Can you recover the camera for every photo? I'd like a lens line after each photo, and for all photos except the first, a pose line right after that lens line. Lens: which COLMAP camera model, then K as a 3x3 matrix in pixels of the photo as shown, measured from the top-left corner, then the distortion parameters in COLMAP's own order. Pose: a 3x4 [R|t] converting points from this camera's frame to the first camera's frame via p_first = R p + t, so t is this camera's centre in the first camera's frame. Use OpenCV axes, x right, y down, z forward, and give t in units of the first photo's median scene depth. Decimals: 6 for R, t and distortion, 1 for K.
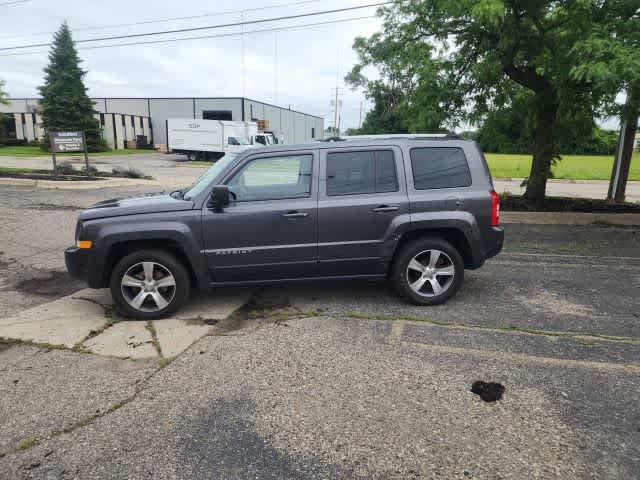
lens RADIAL K [[427.3, 0, 314.1], [0, 427.3, 227.1], [0, 0, 1]] dist [0.076671, -0.066326]
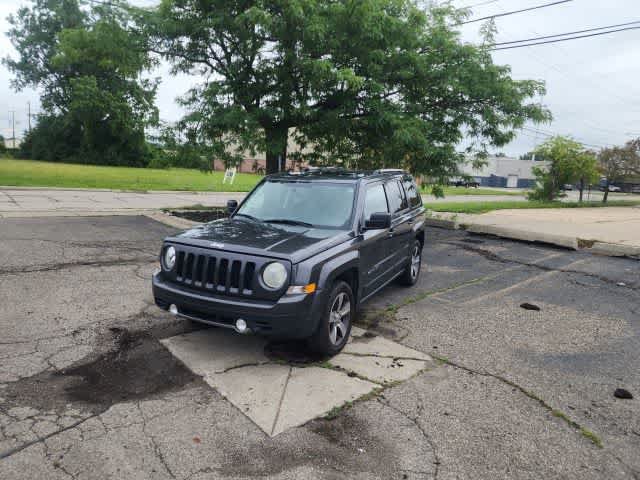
lens RADIAL K [[427.3, 0, 314.0], [0, 427.3, 230.7], [0, 0, 1]] dist [0.076671, -0.066326]
pose [[0.548853, -0.098162, 0.830135, -1.172059], [0.108202, 0.993069, 0.045891, -0.111360], [-0.828887, 0.064635, 0.555670, 0.466345]]
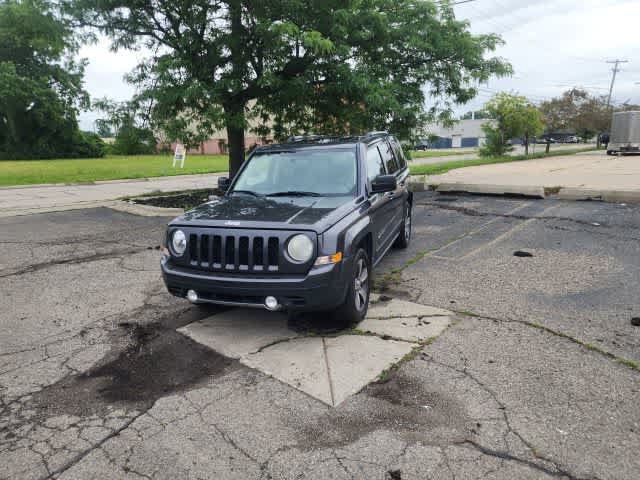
lens RADIAL K [[427.3, 0, 314.4], [0, 427.3, 236.9], [0, 0, 1]] dist [0.076671, -0.066326]
pose [[0.442831, -0.209905, 0.871688, -1.213858], [0.199630, 0.970888, 0.132378, -0.116000], [-0.874099, 0.115394, 0.471843, 0.594548]]
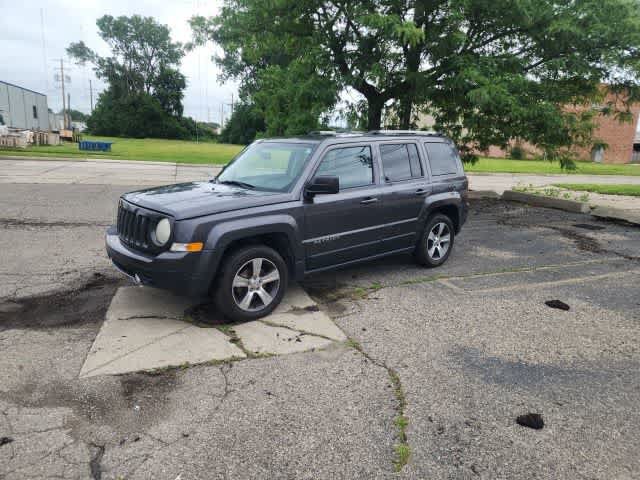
lens RADIAL K [[427.3, 0, 323.0], [0, 427.3, 237.0], [0, 0, 1]] dist [0.076671, -0.066326]
pose [[0.822792, -0.098772, 0.559695, -0.748953], [0.073821, 0.995013, 0.067072, -0.017607], [-0.563529, -0.013869, 0.825980, 0.136693]]
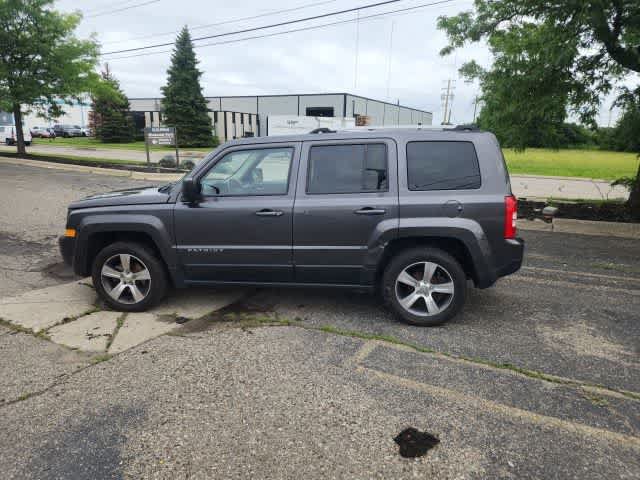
lens RADIAL K [[427.3, 0, 320.8], [0, 427.3, 238.9], [0, 0, 1]] dist [0.076671, -0.066326]
pose [[0.972762, 0.058503, -0.224301, 0.261982], [-0.051116, 0.997946, 0.038604, -0.015160], [0.226098, -0.026087, 0.973755, 0.126258]]
